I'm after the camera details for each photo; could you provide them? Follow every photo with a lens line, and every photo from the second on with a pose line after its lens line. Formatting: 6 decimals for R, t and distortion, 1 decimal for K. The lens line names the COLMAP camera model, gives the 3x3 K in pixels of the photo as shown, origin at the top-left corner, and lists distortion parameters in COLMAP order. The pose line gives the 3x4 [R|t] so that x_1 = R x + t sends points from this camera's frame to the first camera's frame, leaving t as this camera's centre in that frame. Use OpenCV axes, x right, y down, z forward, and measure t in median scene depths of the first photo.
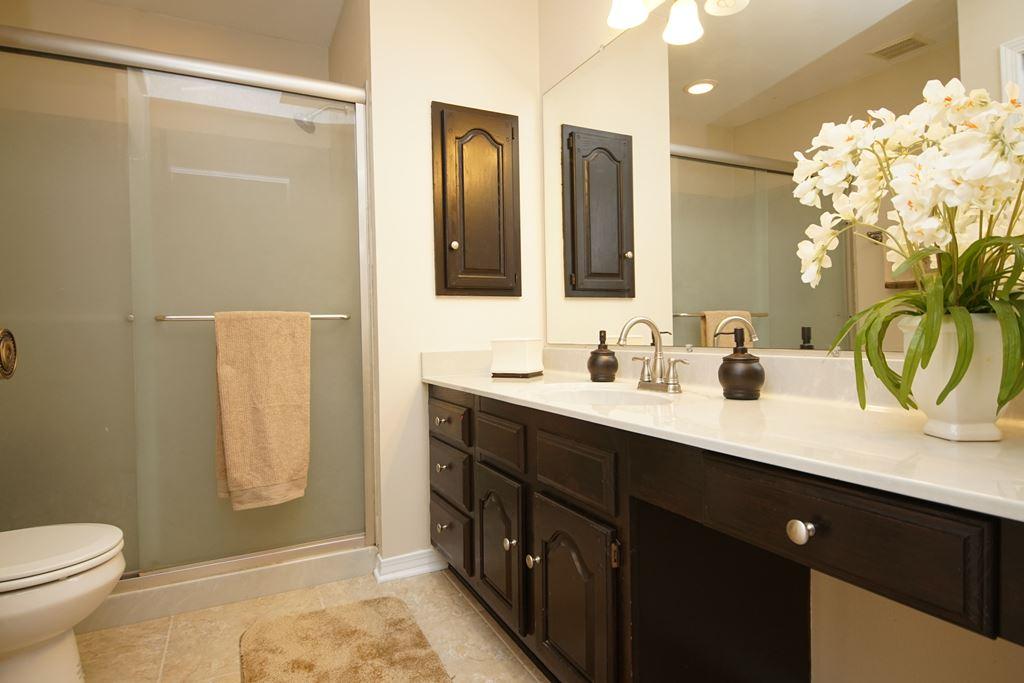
lens RADIAL K [[549.4, 0, 503.1], [0, 549.4, 333.6], [0, 0, 1]] dist [0.038934, -0.038479]
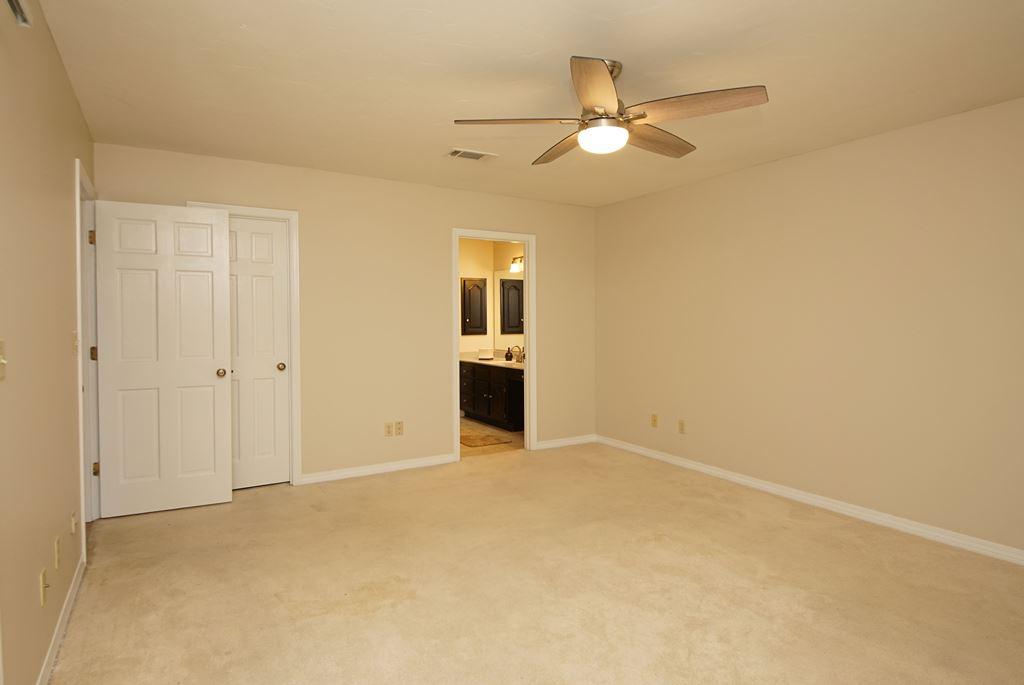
lens RADIAL K [[549.4, 0, 503.1], [0, 549.4, 334.6], [0, 0, 1]] dist [0.038934, -0.038479]
pose [[0.995997, 0.008225, 0.089003, -0.156139], [-0.010408, 0.999656, 0.024092, -0.142903], [-0.088775, -0.024922, 0.995740, -2.162279]]
